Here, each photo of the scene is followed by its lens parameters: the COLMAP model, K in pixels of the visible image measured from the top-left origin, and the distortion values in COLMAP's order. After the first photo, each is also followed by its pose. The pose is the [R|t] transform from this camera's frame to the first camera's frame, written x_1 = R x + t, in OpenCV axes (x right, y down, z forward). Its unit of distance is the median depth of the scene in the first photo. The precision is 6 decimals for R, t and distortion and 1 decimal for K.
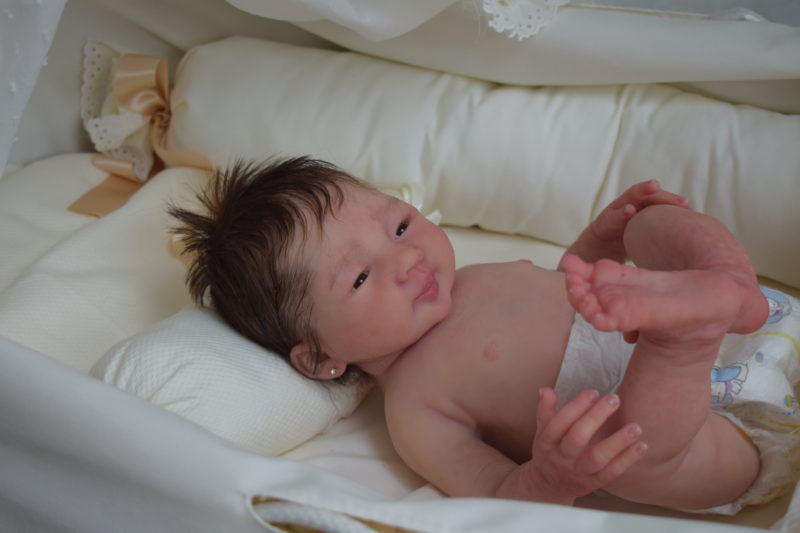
lens RADIAL K [[1398.6, 0, 396.9], [0, 1398.6, 274.5], [0, 0, 1]] dist [0.017505, 0.000000]
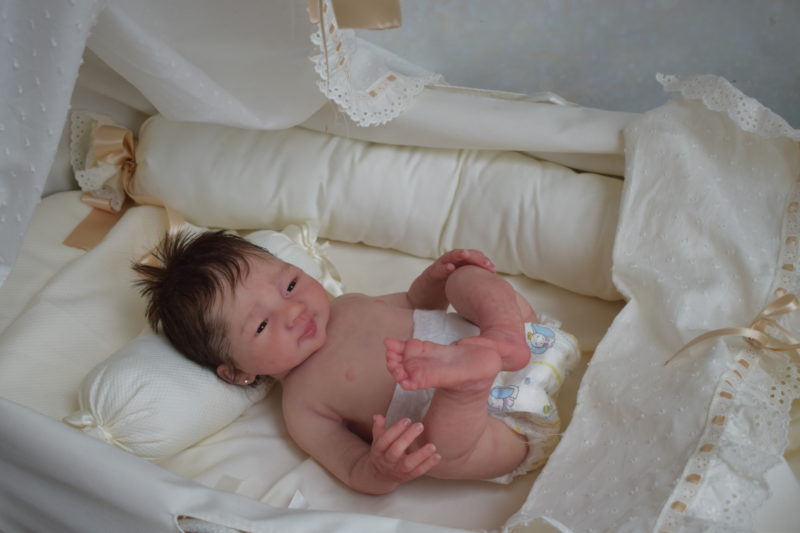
lens RADIAL K [[1241.6, 0, 400.0], [0, 1241.6, 259.4], [0, 0, 1]] dist [-0.008331, 0.000000]
pose [[0.999858, -0.005312, 0.015999, 0.091654], [0.002867, 0.988814, 0.149128, -0.241046], [-0.016612, -0.149061, 0.988688, -0.262865]]
